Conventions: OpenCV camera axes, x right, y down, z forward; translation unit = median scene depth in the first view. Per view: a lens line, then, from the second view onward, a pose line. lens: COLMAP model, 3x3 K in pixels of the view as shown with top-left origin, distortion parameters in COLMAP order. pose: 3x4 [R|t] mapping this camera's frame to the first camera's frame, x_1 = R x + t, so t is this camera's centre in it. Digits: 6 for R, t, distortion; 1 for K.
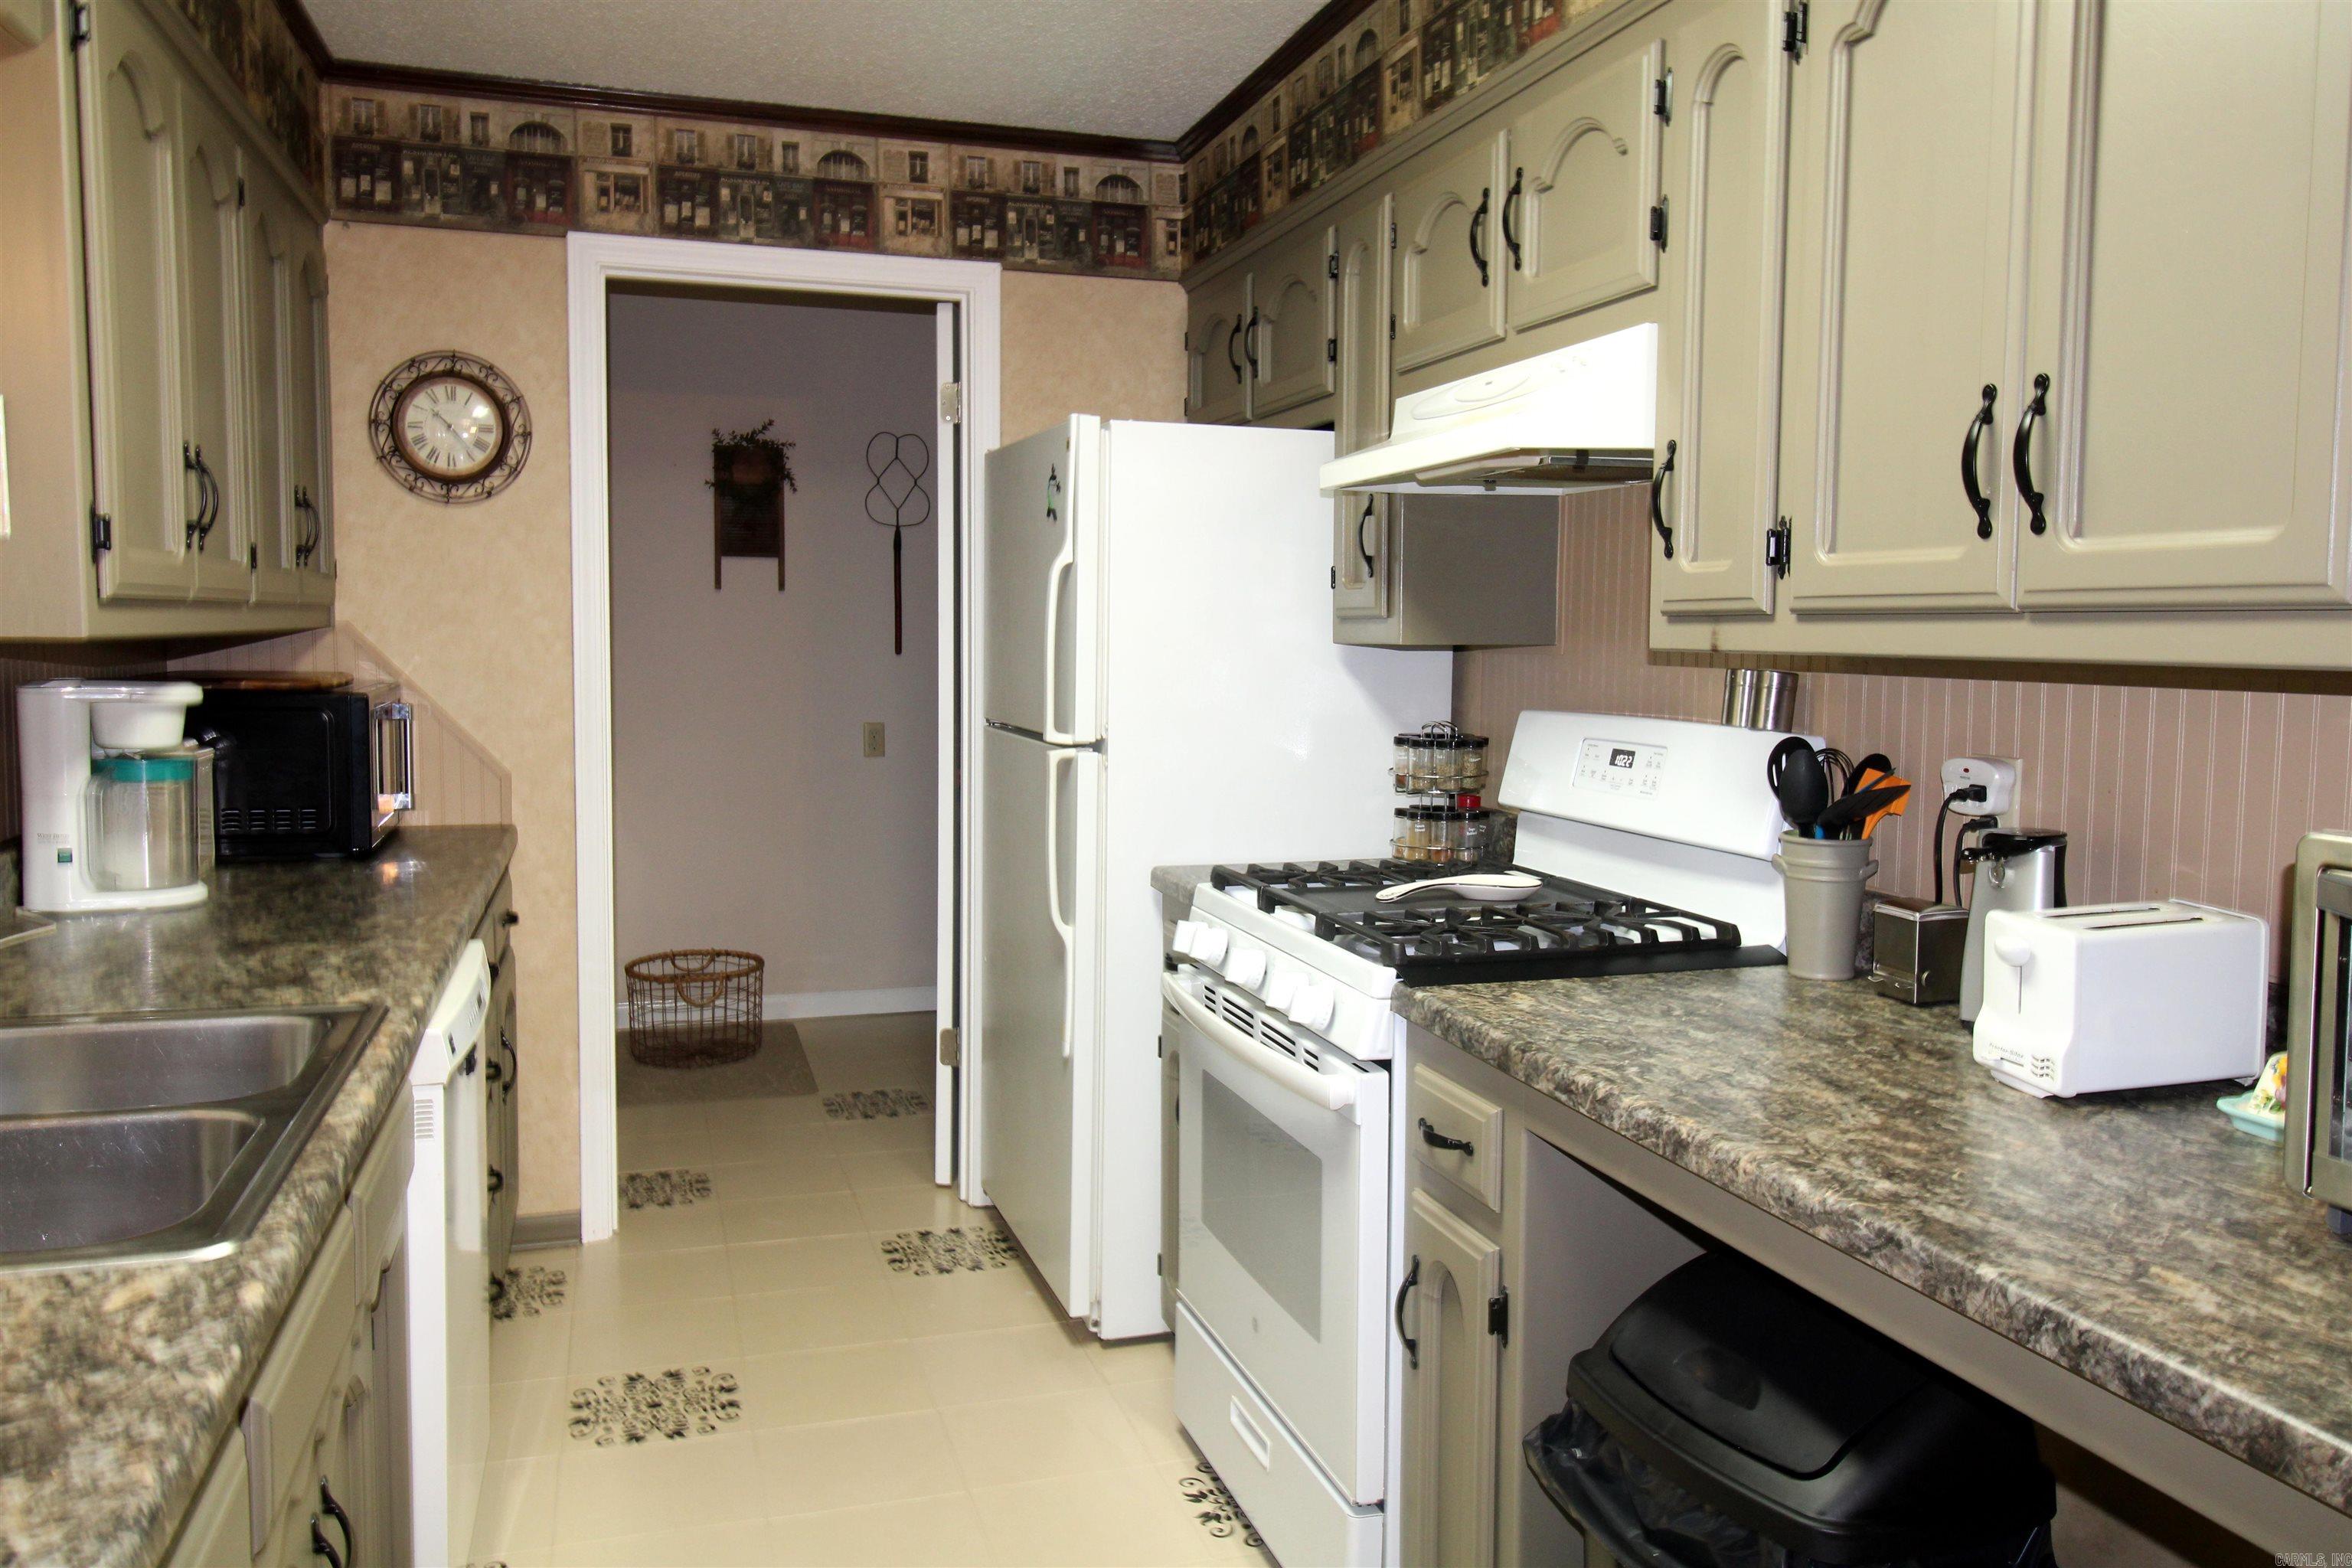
lens RADIAL K [[1792.1, 0, 1187.2], [0, 1792.1, 772.6], [0, 0, 1]] dist [0.013650, -0.011052]
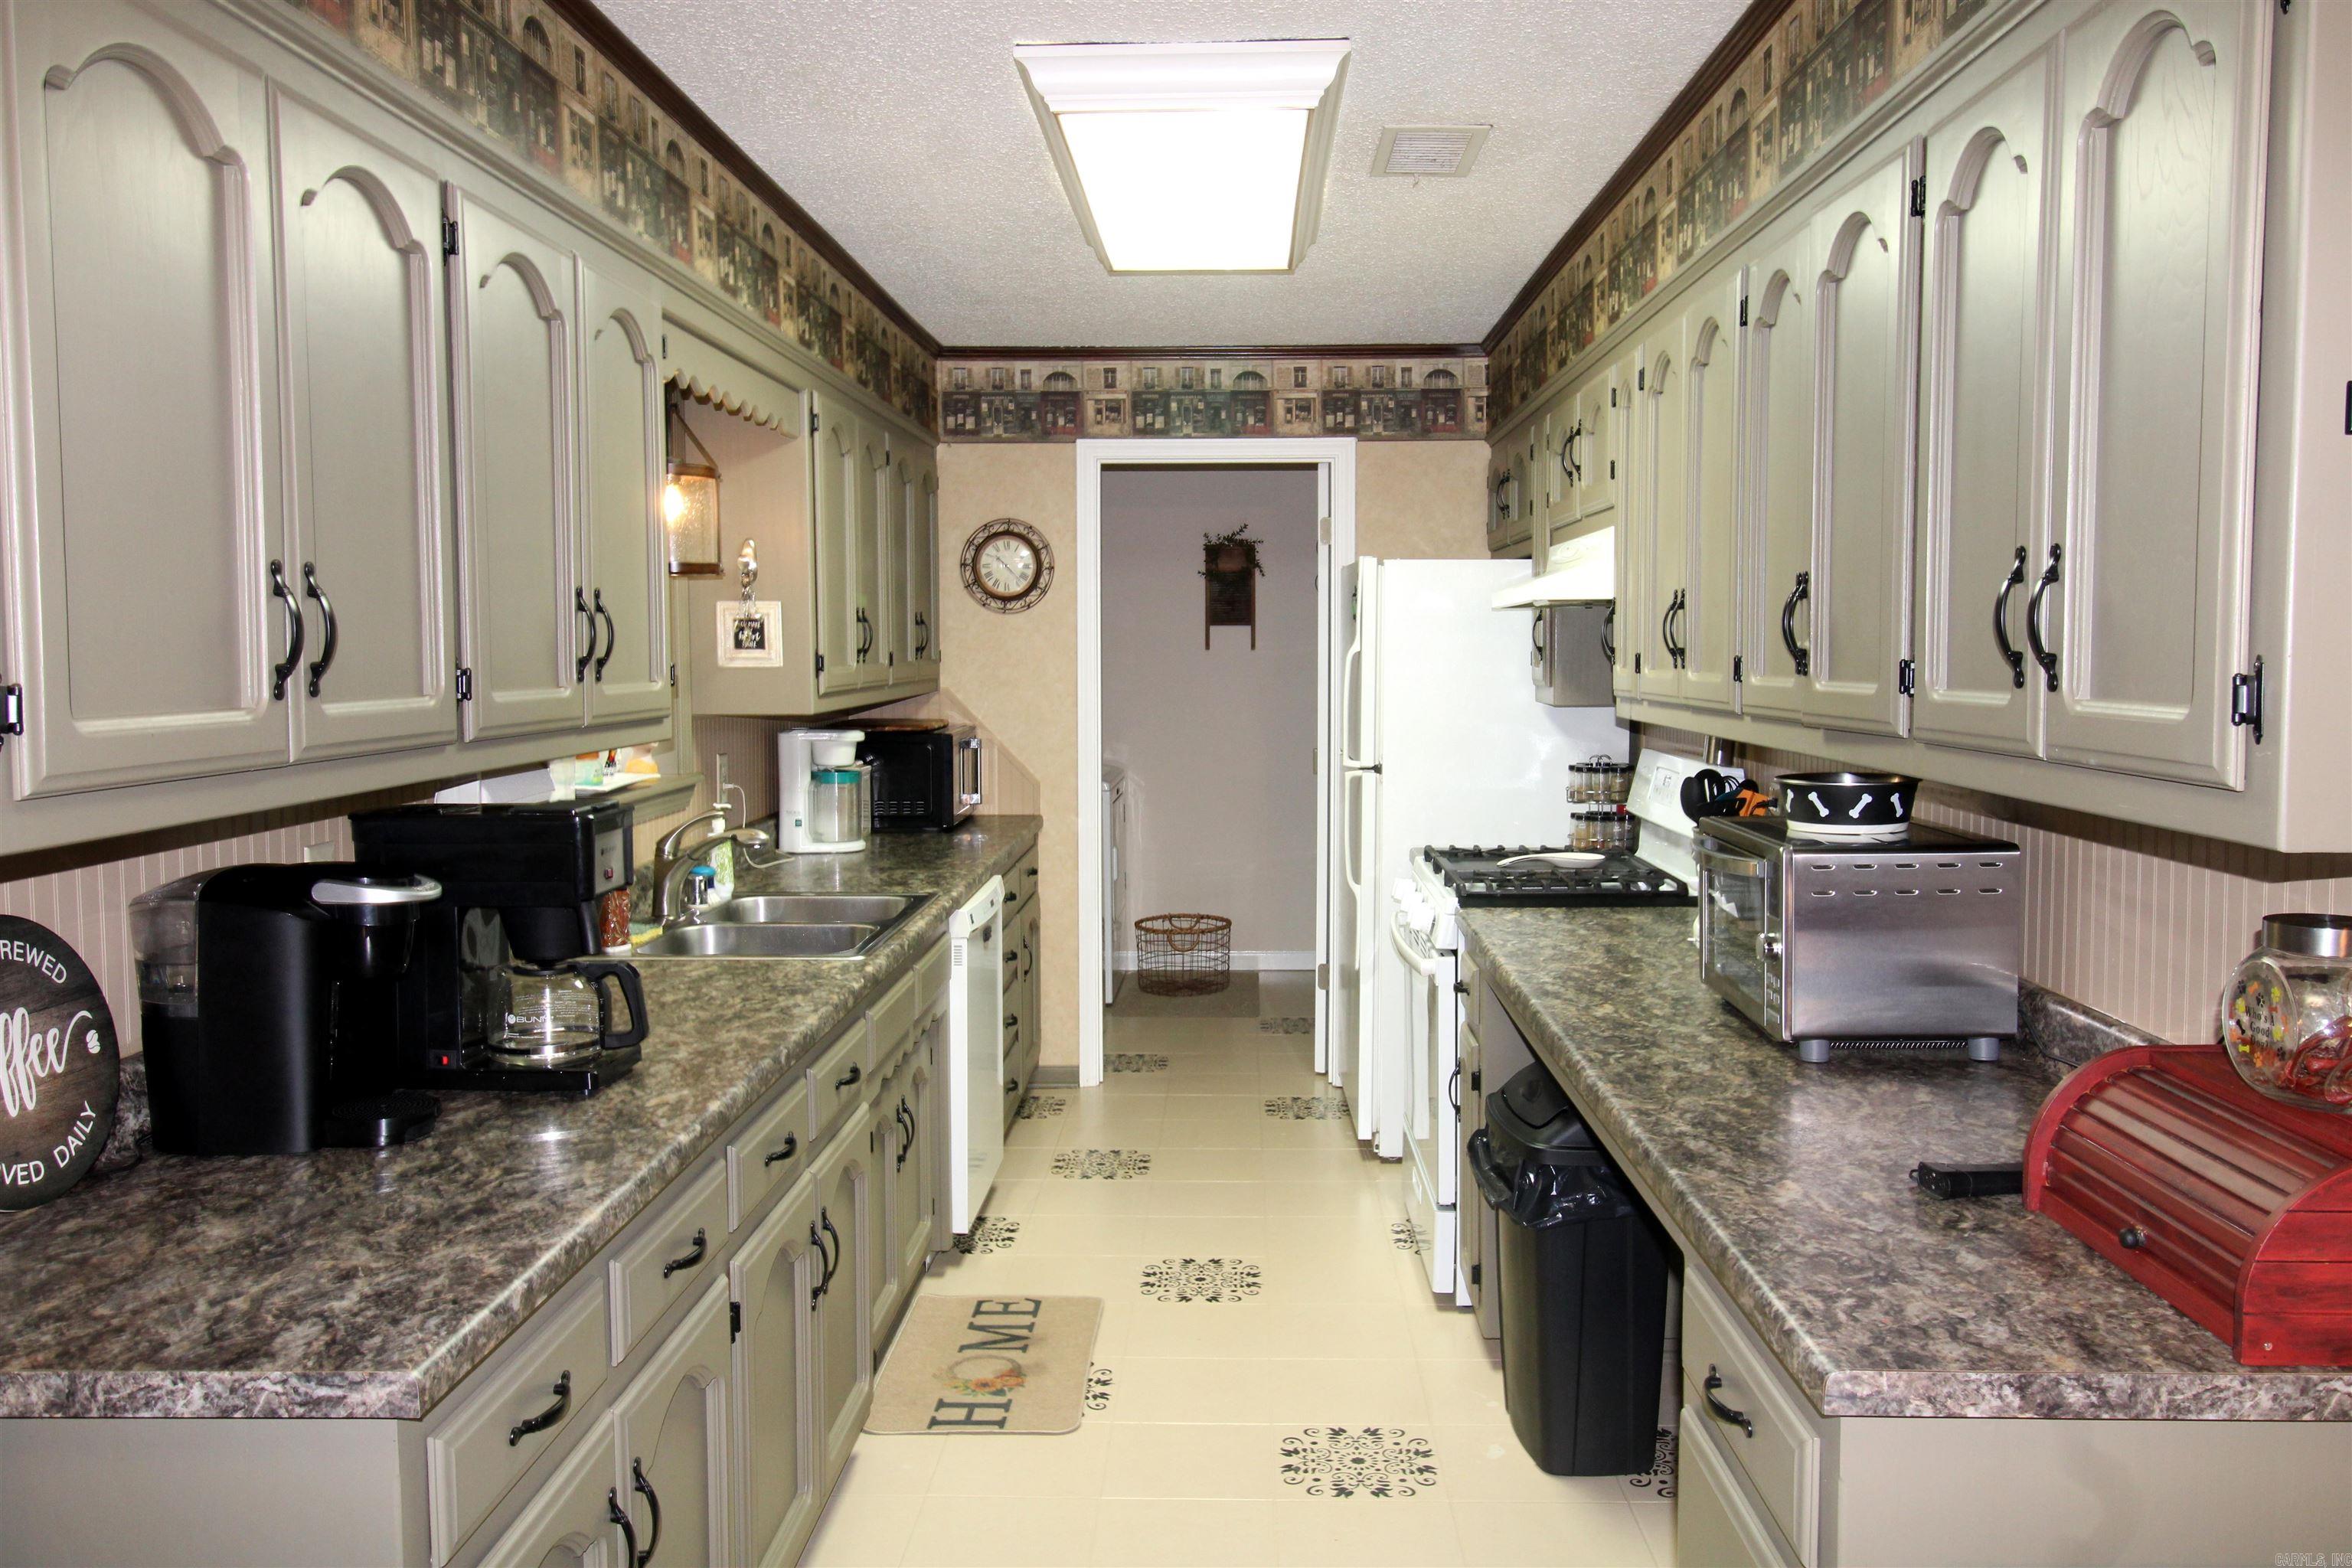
lens RADIAL K [[1792.1, 0, 1170.9], [0, 1792.1, 777.4], [0, 0, 1]] dist [0.013650, -0.011052]
pose [[0.942684, 0.011981, -0.333472, 0.265901], [-0.014177, 0.999891, -0.004152, 0.001234], [0.333386, 0.008641, 0.942751, -0.461348]]
